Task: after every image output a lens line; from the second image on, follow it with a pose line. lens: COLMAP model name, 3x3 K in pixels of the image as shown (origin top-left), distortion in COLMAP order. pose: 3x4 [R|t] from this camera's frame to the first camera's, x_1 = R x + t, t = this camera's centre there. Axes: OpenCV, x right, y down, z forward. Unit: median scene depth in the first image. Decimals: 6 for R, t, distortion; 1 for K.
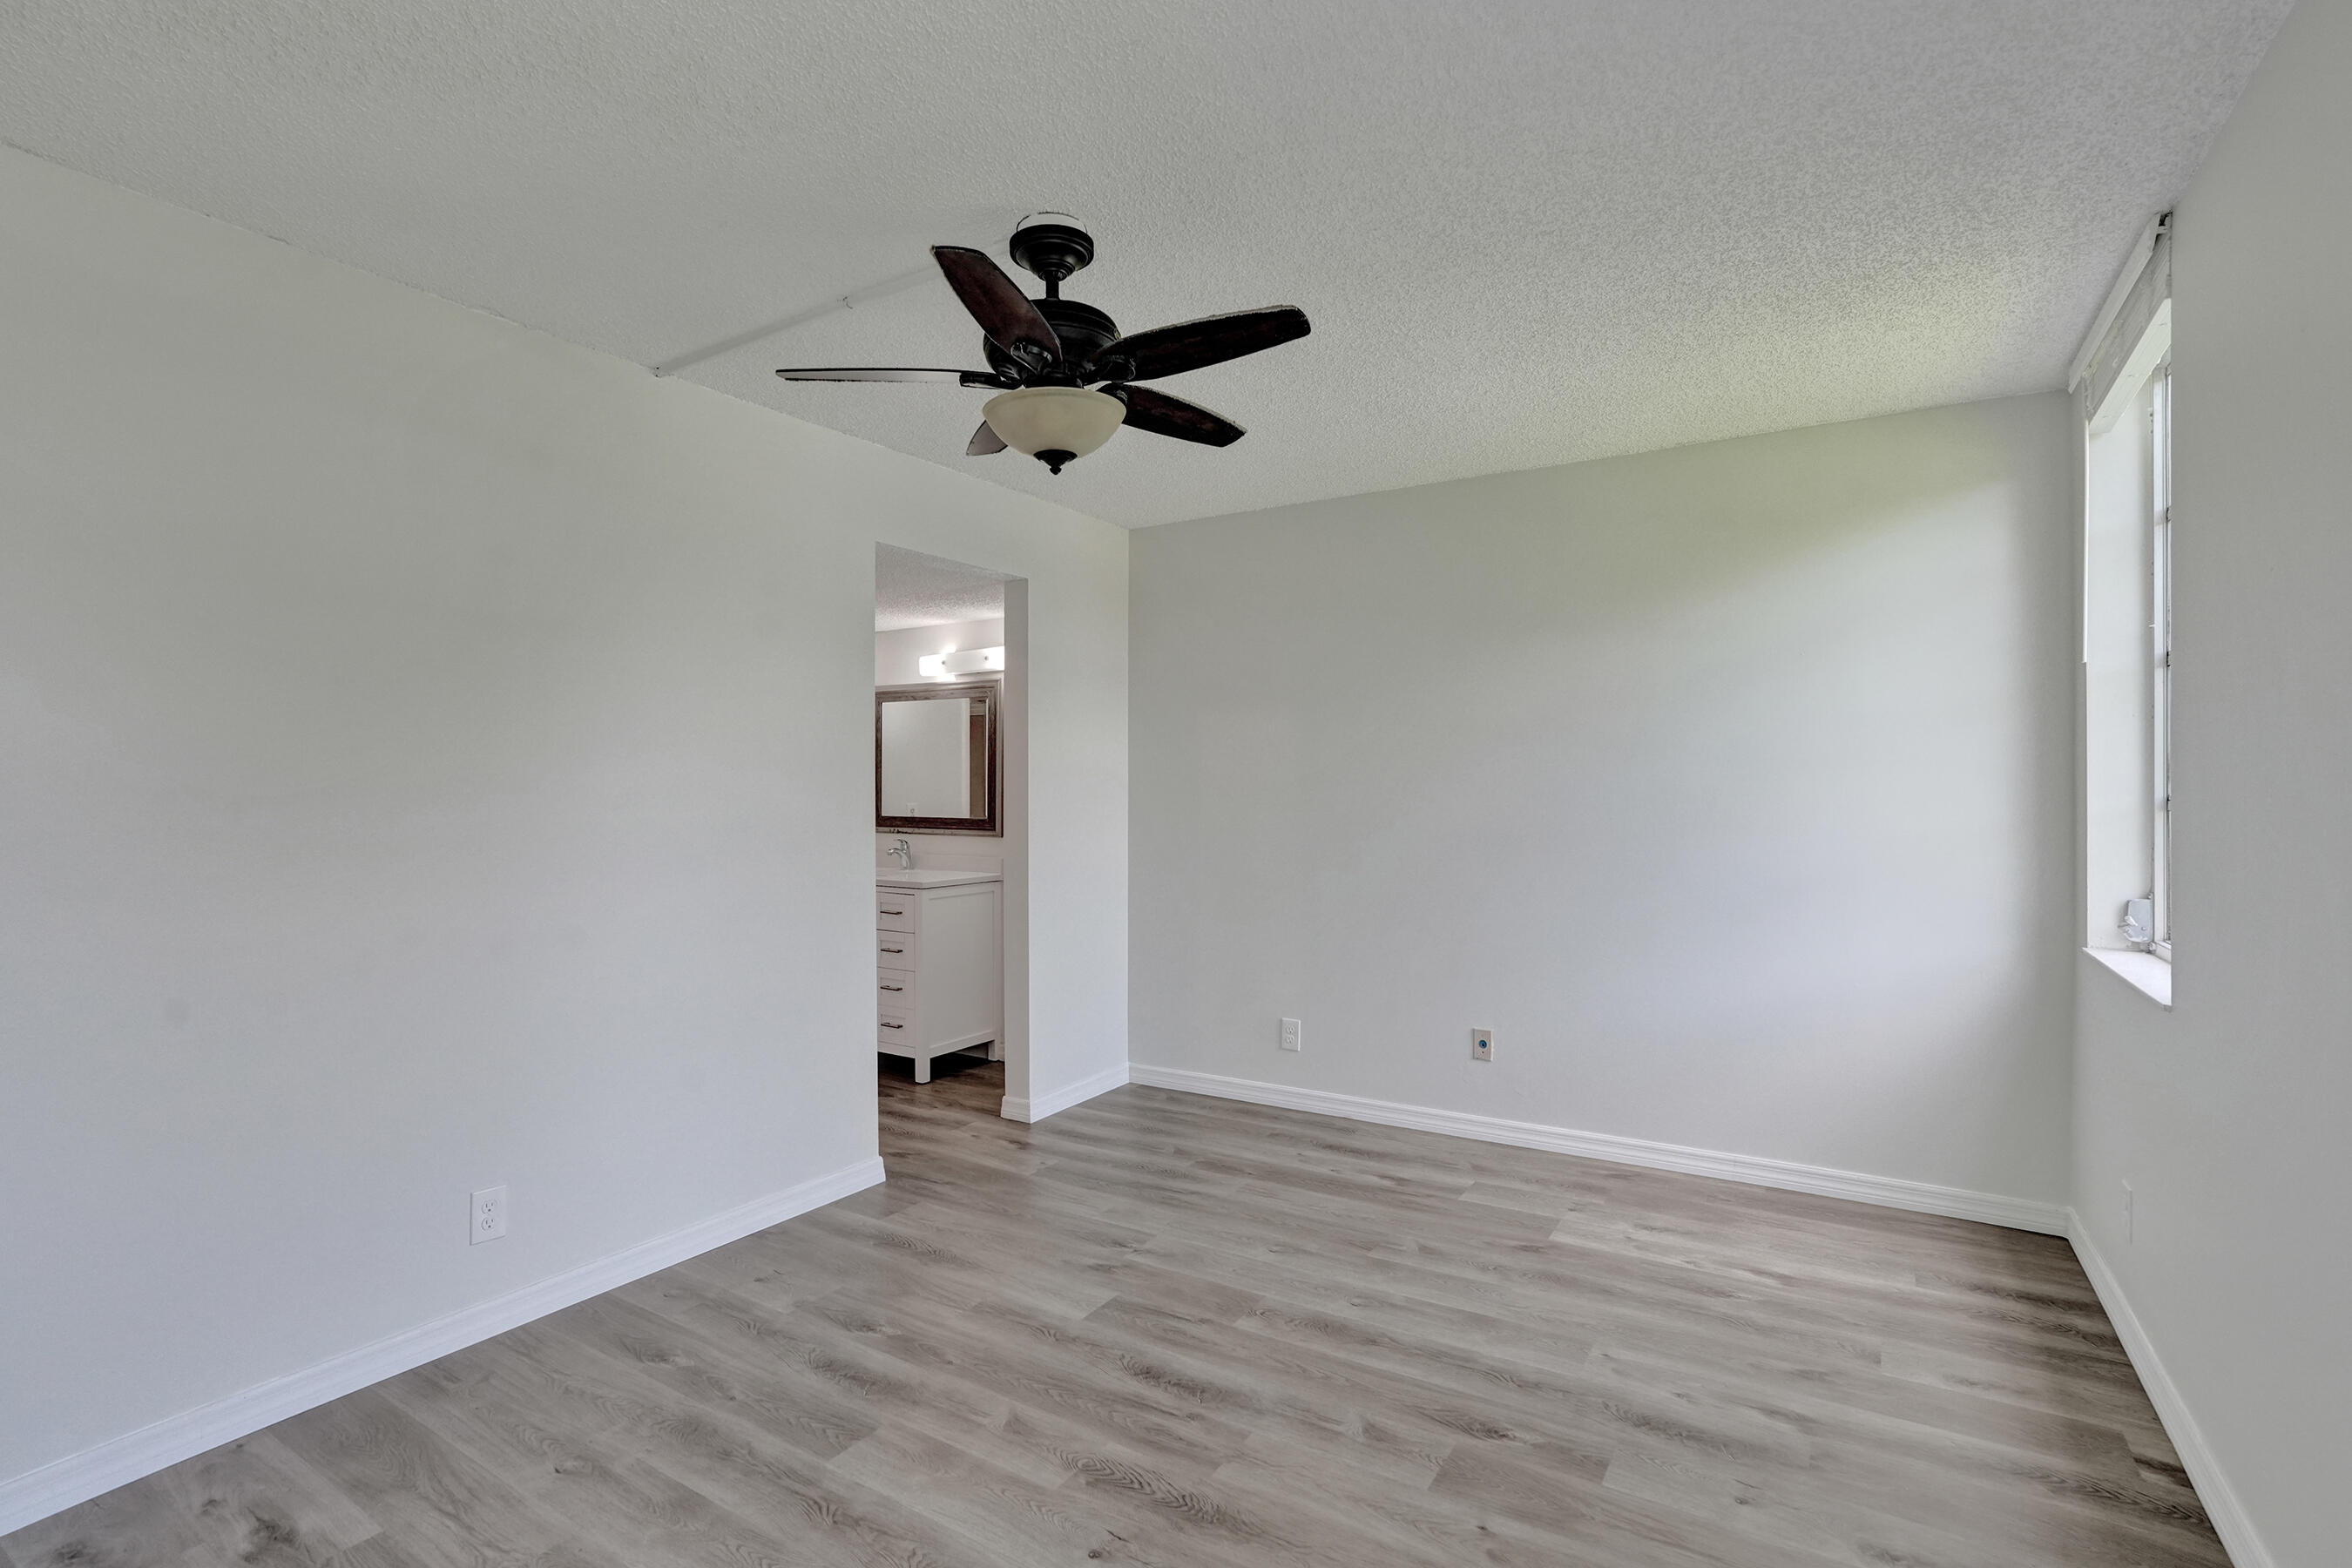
lens RADIAL K [[1101.0, 0, 1183.5], [0, 1101.0, 786.2], [0, 0, 1]] dist [-0.055741, 0.027854]
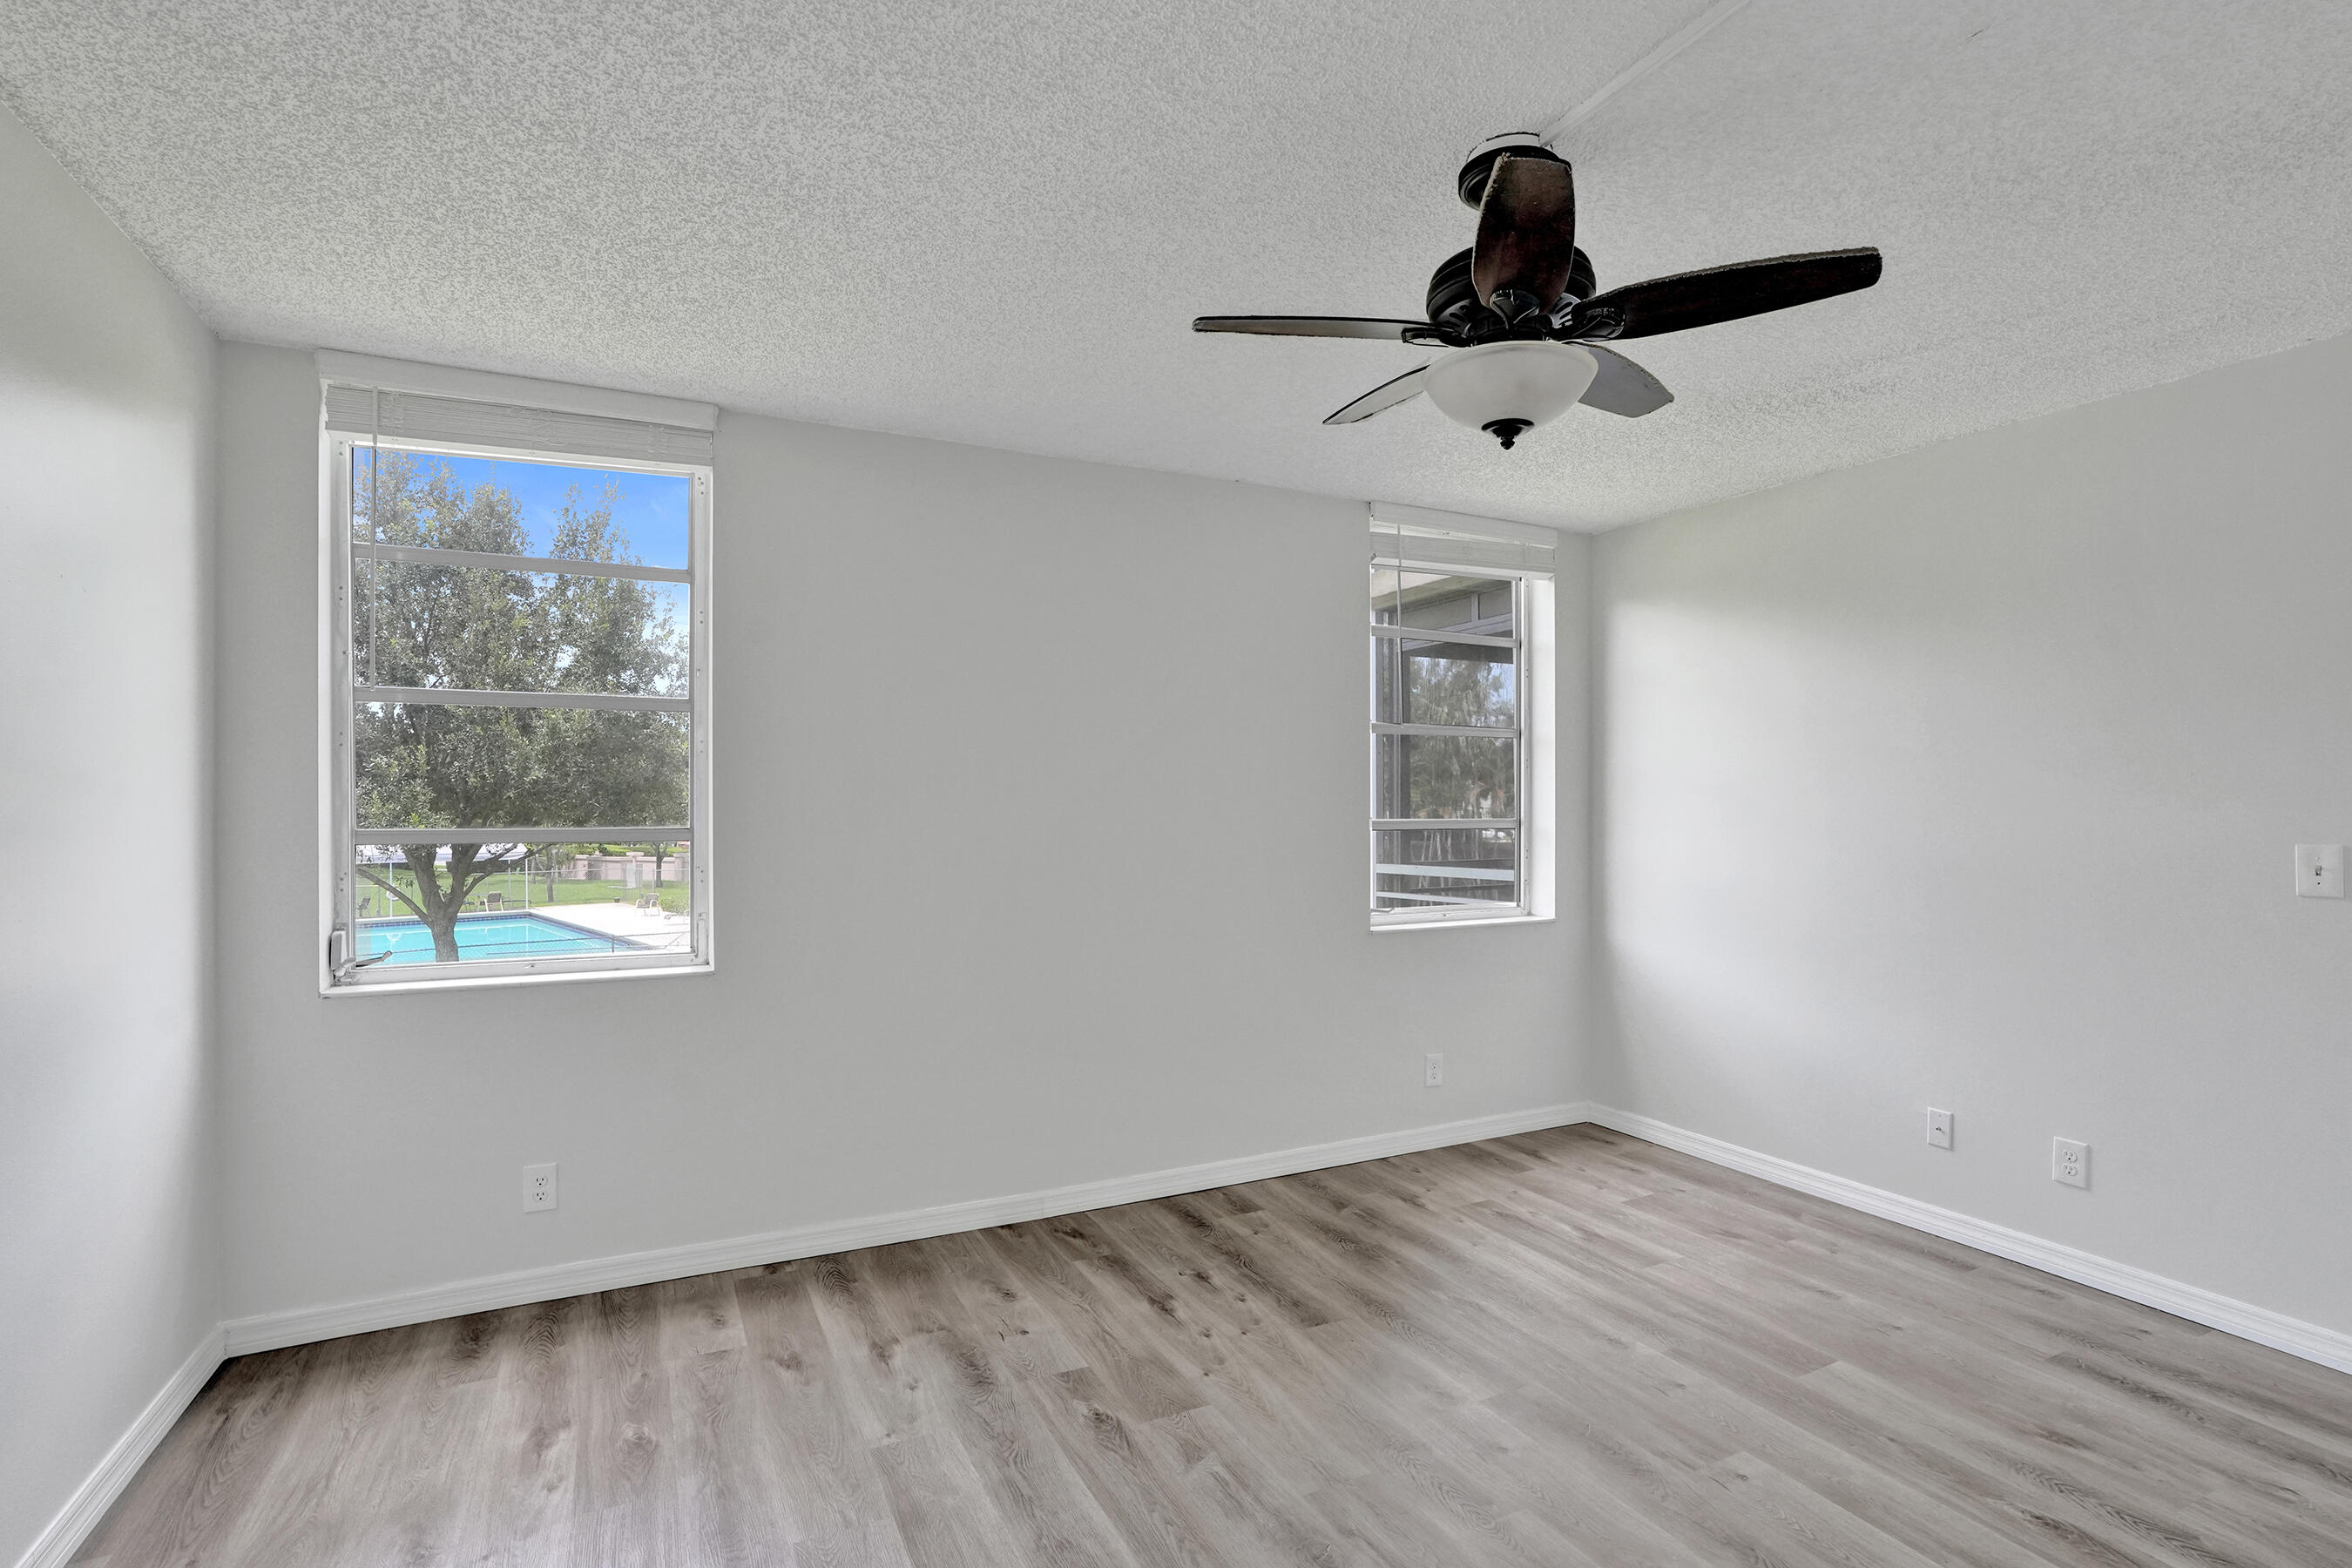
lens RADIAL K [[1101.0, 0, 1183.5], [0, 1101.0, 786.2], [0, 0, 1]] dist [-0.055741, 0.027854]
pose [[-0.855335, 0.008318, 0.518009, -0.272873], [-0.001088, 0.999840, -0.017851, -0.009537], [-0.518075, -0.015832, -0.855189, 1.484615]]
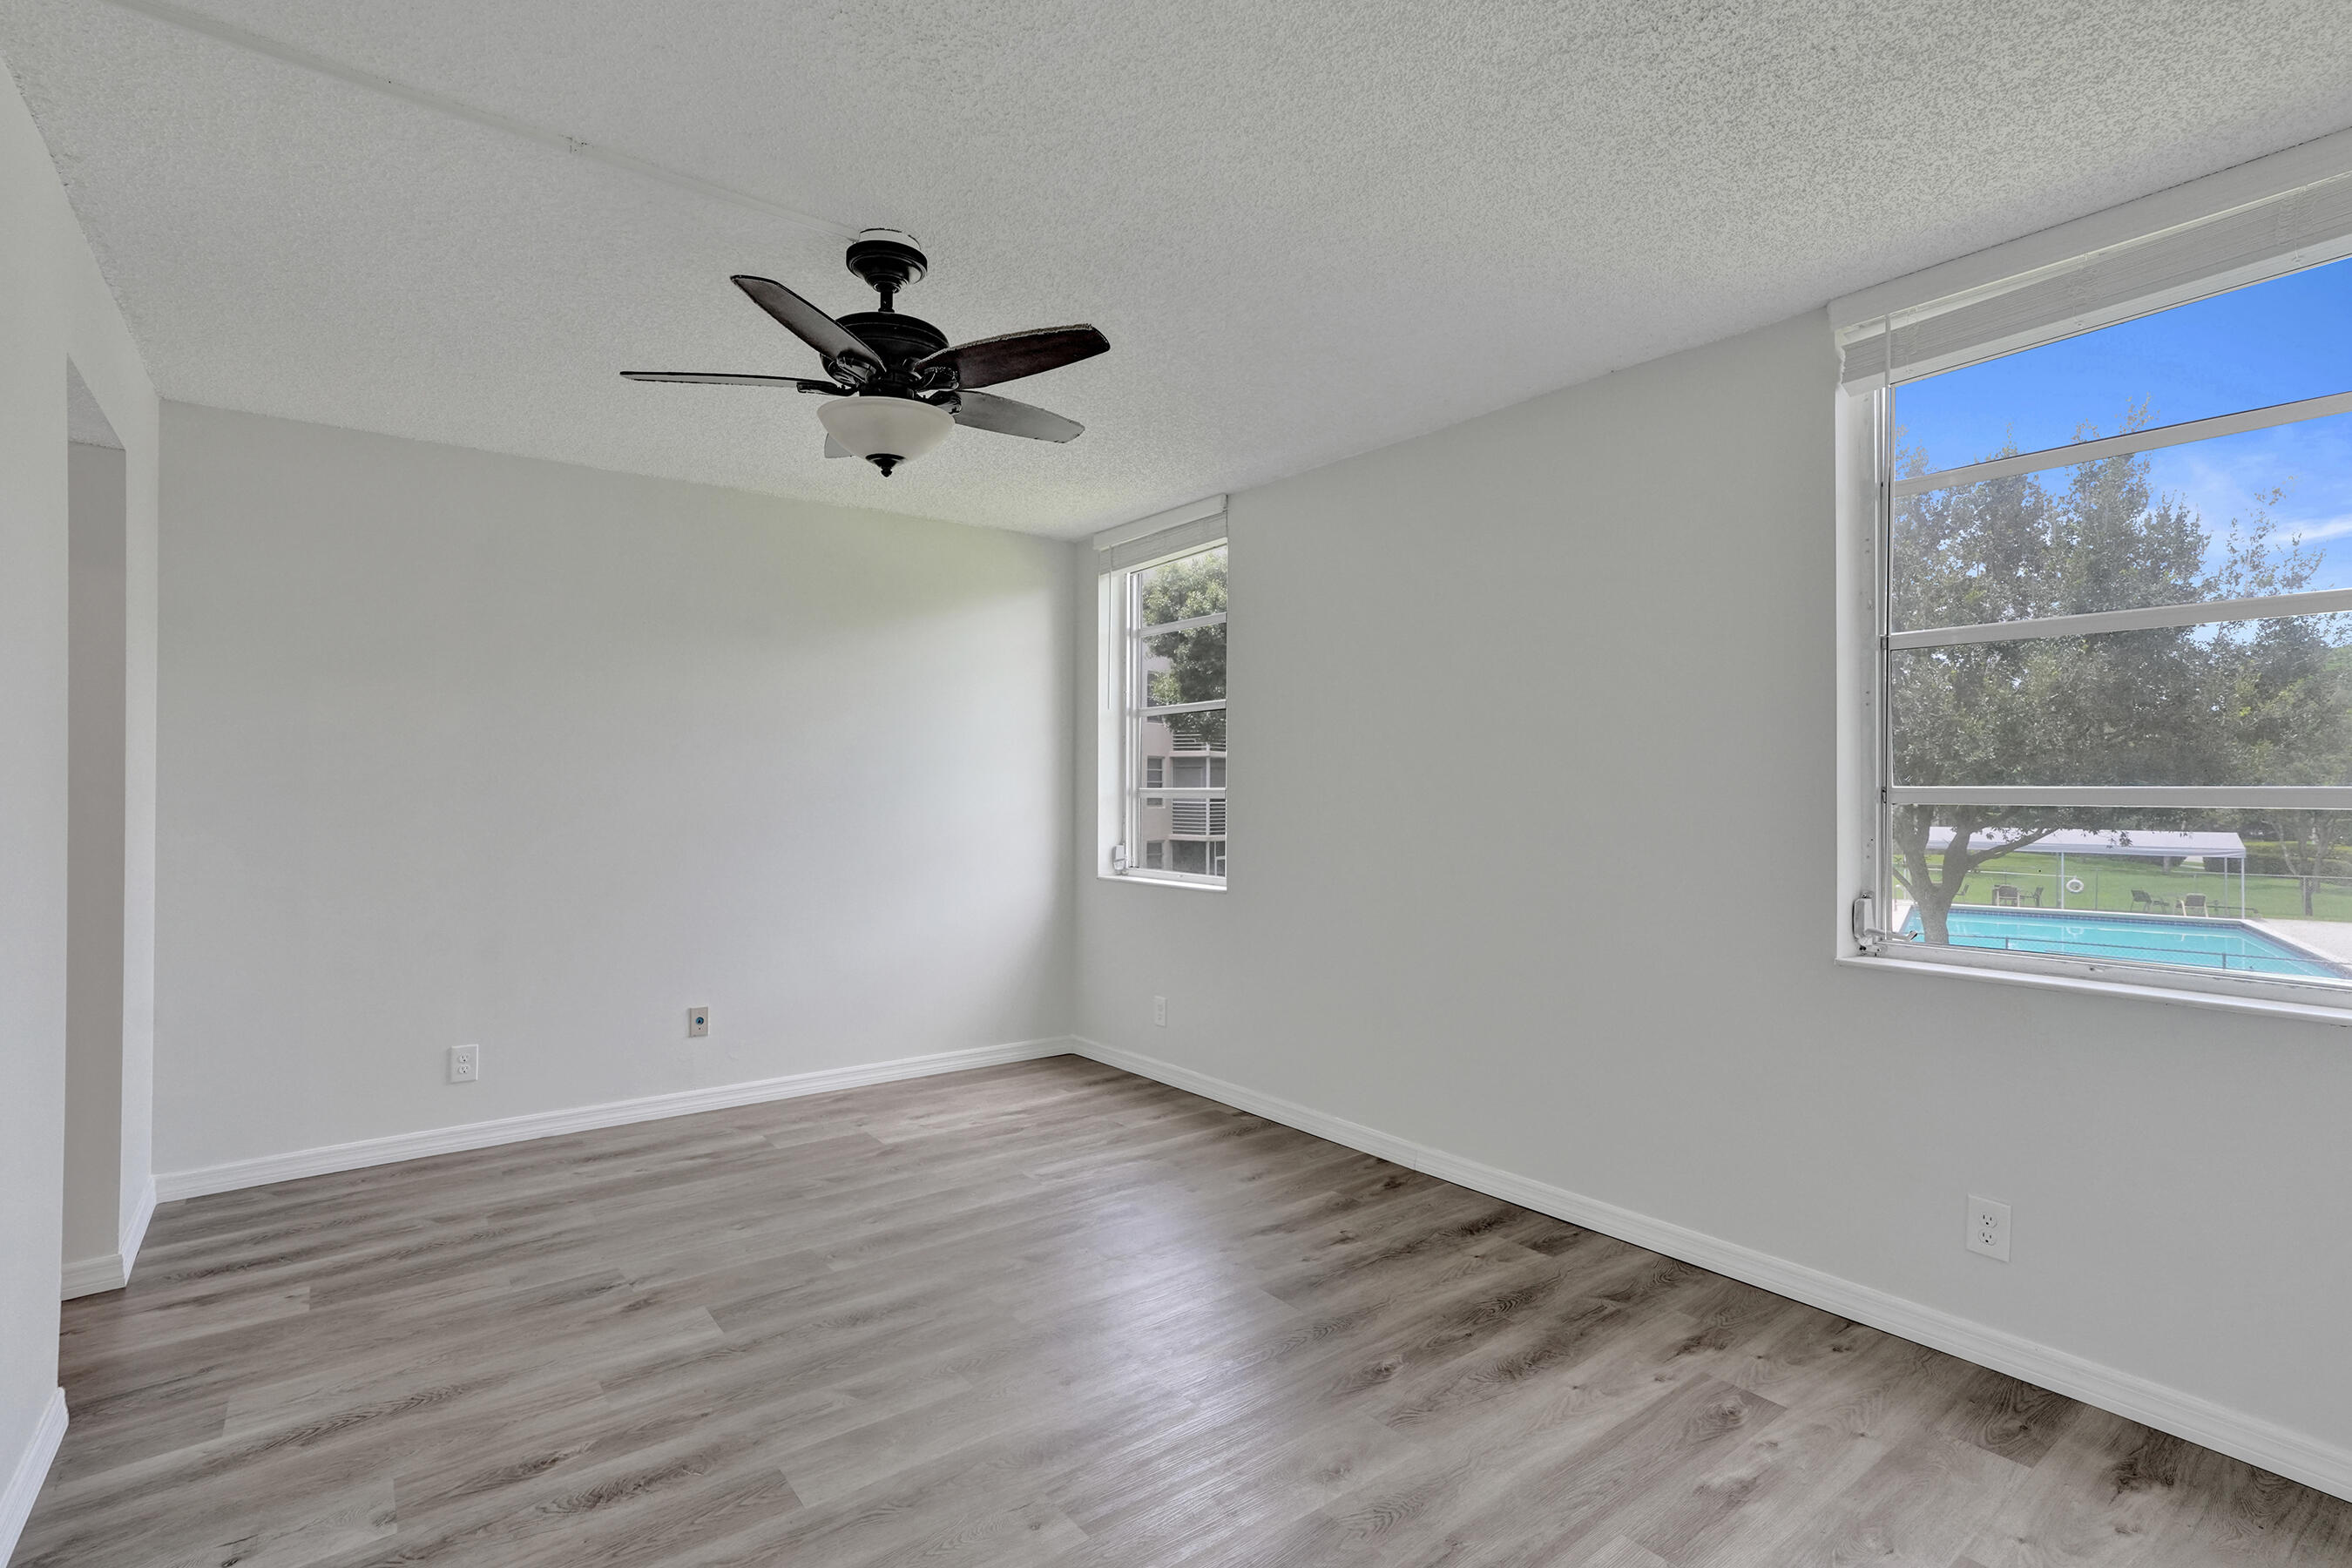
lens RADIAL K [[1109.5, 0, 1176.0], [0, 1109.5, 784.0], [0, 0, 1]] dist [-0.042283, 0.029116]
pose [[0.342231, 0.008392, 0.939578, -0.827565], [-0.006882, 0.999956, -0.006425, 0.014181], [-0.939591, -0.004268, 0.342273, 0.292762]]
